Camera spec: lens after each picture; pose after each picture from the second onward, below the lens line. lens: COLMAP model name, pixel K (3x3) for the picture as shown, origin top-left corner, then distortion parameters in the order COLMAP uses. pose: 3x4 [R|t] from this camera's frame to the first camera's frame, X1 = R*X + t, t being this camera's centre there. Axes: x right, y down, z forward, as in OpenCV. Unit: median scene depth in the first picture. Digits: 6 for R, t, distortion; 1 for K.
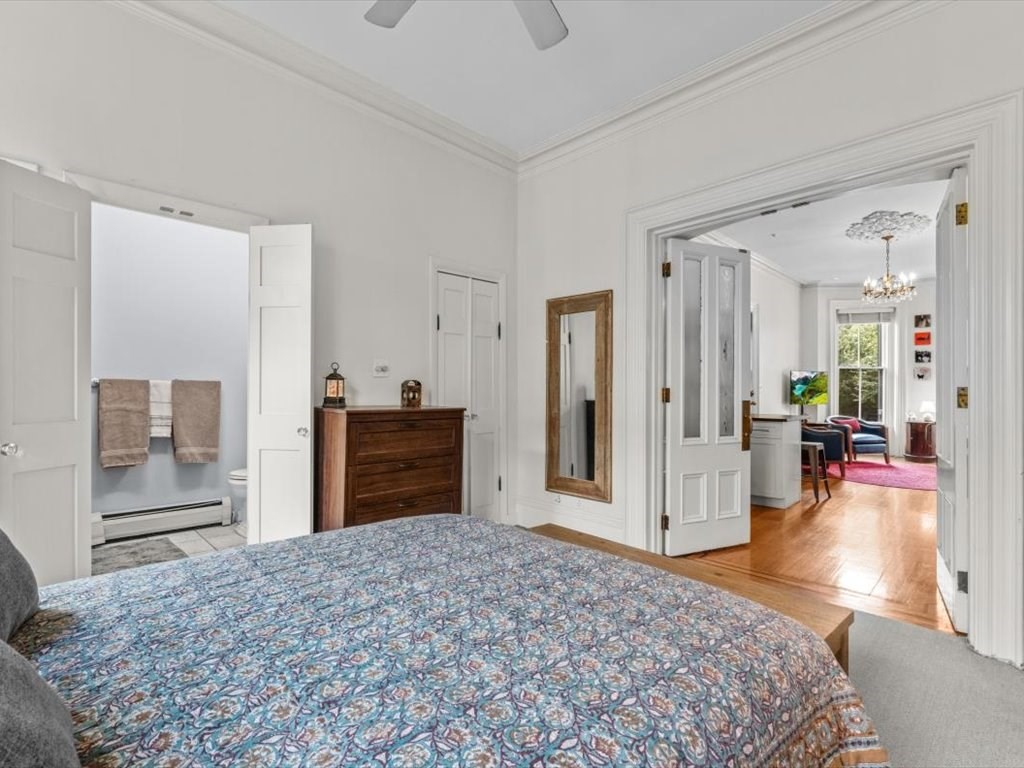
lens RADIAL K [[493.7, 0, 511.8], [0, 493.7, 387.0], [0, 0, 1]] dist [0.000514, -0.000381]
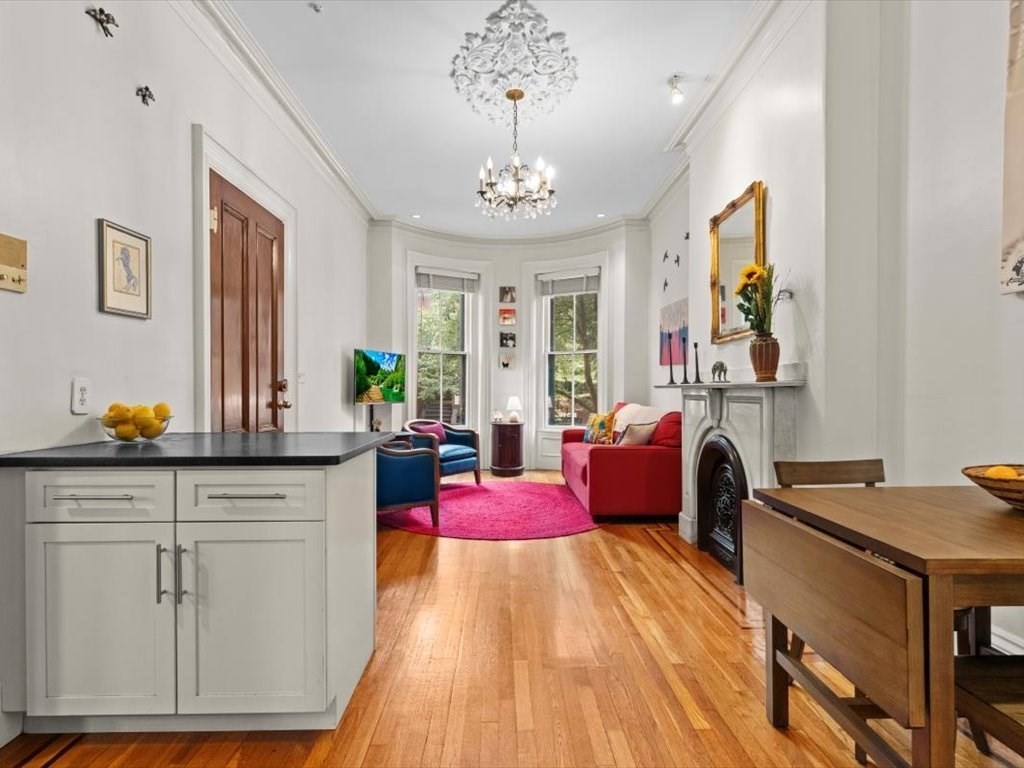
lens RADIAL K [[527.3, 0, 509.8], [0, 527.3, 389.5], [0, 0, 1]] dist [0.000099, -0.000443]
pose [[0.698151, -0.003360, 0.715942, 0.237179], [-0.000448, 0.999987, 0.005129, 0.013375], [-0.715950, -0.003902, 0.698141, 0.417097]]
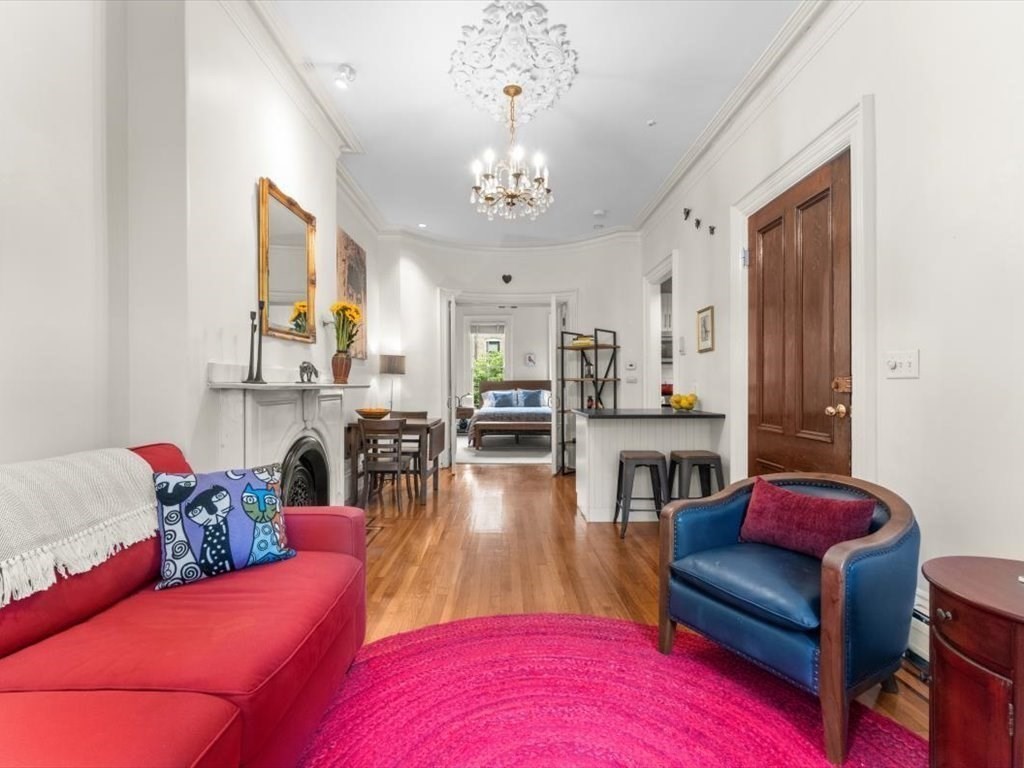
lens RADIAL K [[500.3, 0, 512.0], [0, 500.3, 384.0], [0, 0, 1]] dist [-0.000462, 0.000299]
pose [[-0.697557, -0.004216, -0.716517, 0.862429], [0.004022, 0.999944, -0.009799, 0.015990], [0.716518, -0.009718, -0.697501, 1.017702]]
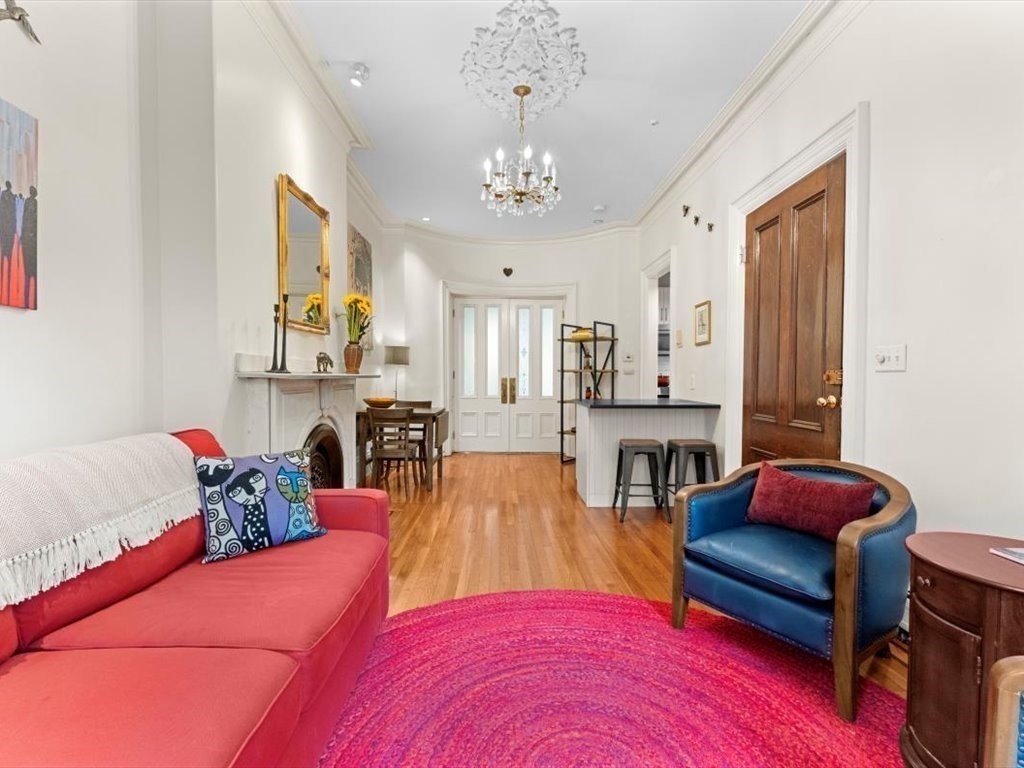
lens RADIAL K [[493.7, 0, 511.8], [0, 493.7, 387.0], [0, 0, 1]] dist [0.000514, -0.000381]
pose [[-0.688653, 0.010190, -0.725019, 0.881730], [-0.001036, 0.999886, 0.015037, 0.016133], [0.725090, 0.011107, -0.688565, 1.018634]]
